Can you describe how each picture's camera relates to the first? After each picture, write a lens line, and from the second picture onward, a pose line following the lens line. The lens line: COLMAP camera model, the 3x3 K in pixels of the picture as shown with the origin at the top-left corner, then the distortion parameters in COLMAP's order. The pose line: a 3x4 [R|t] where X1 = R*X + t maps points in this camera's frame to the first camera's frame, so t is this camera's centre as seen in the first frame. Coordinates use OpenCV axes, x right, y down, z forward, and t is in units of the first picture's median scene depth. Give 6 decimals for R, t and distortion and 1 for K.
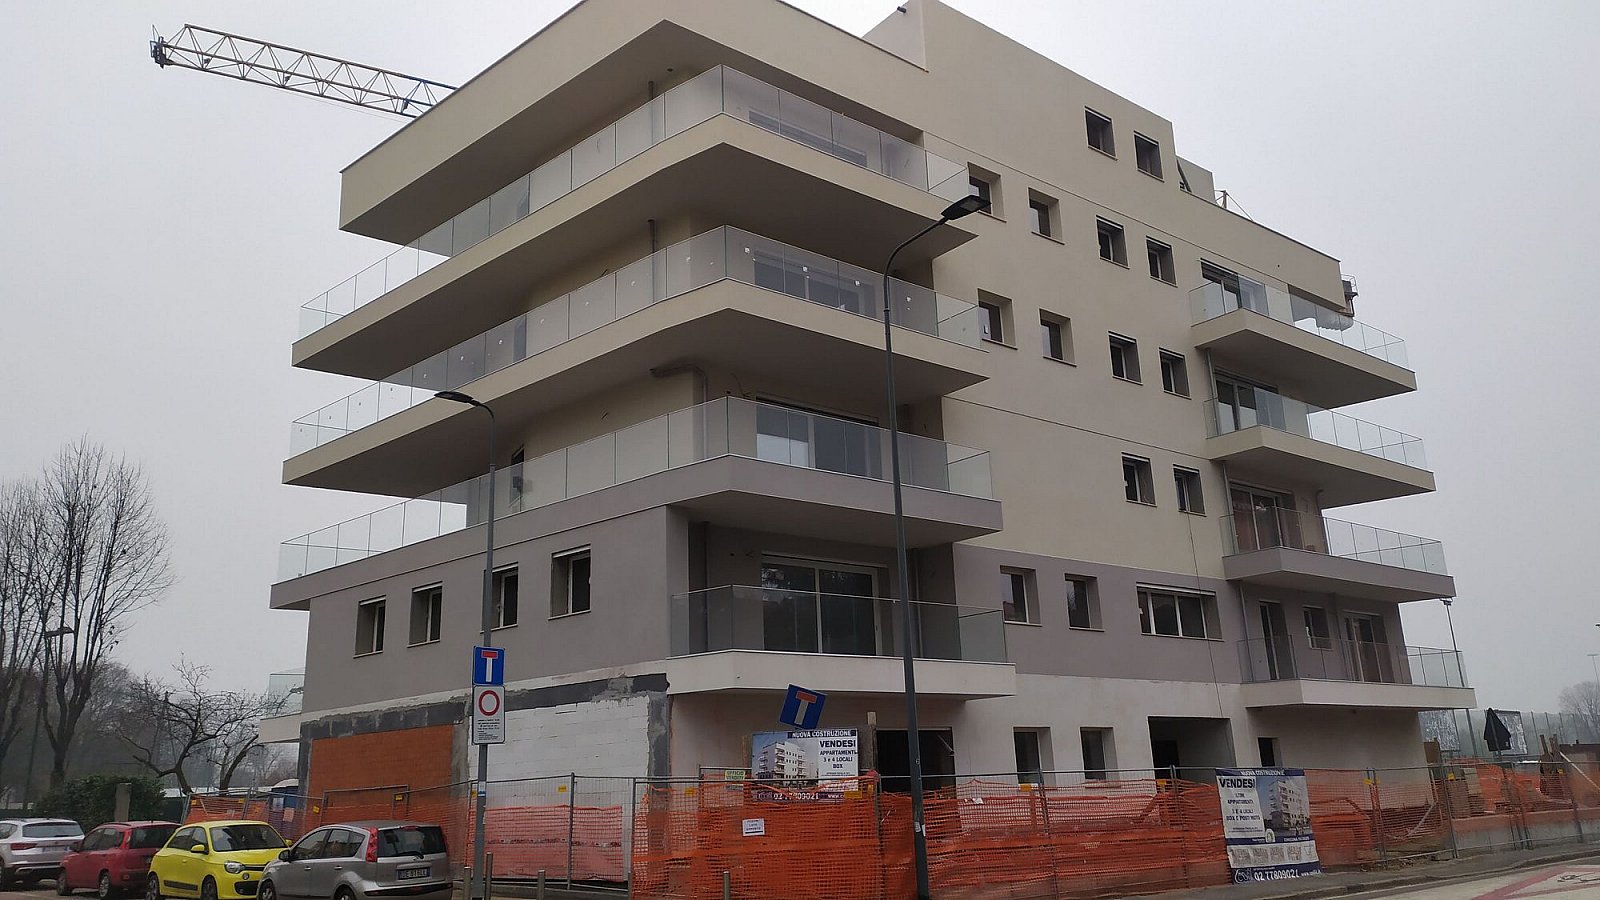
lens RADIAL K [[1166.2, 0, 800.0], [0, 1166.2, 450.0], [0, 0, 1]] dist [0.073741, -0.066998]
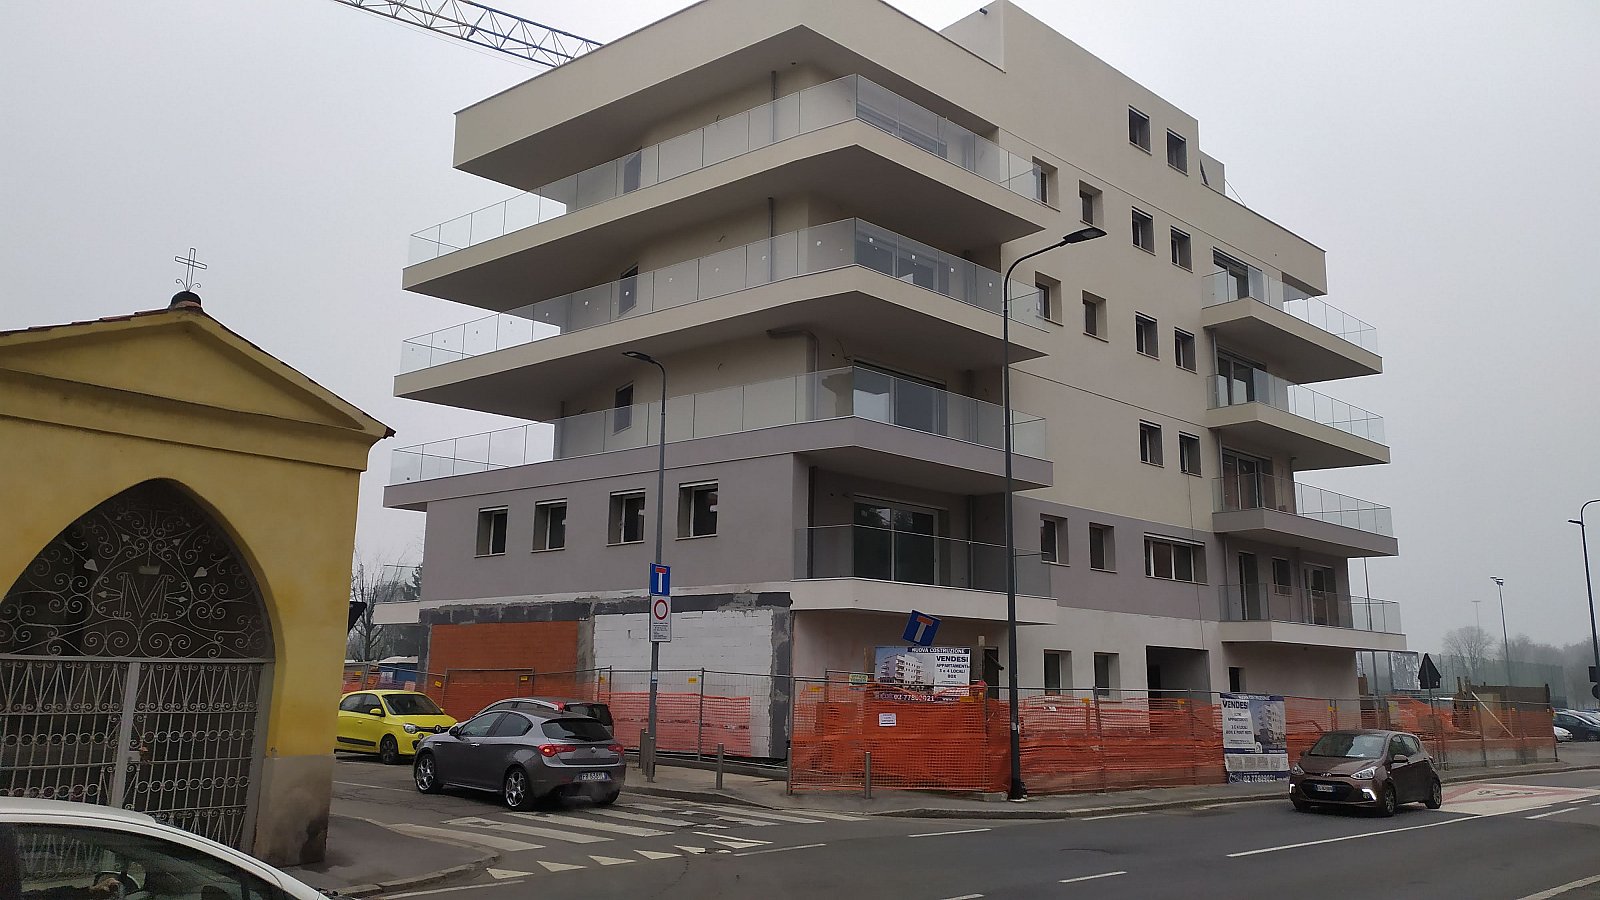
lens RADIAL K [[1150.5, 0, 800.0], [0, 1150.5, 450.0], [0, 0, 1]] dist [0.066381, -0.064319]
pose [[0.996506, 0.063769, 0.053936, -0.132532], [-0.067750, 0.994840, 0.075519, -0.035095], [-0.048842, -0.078909, 0.995685, -0.132848]]
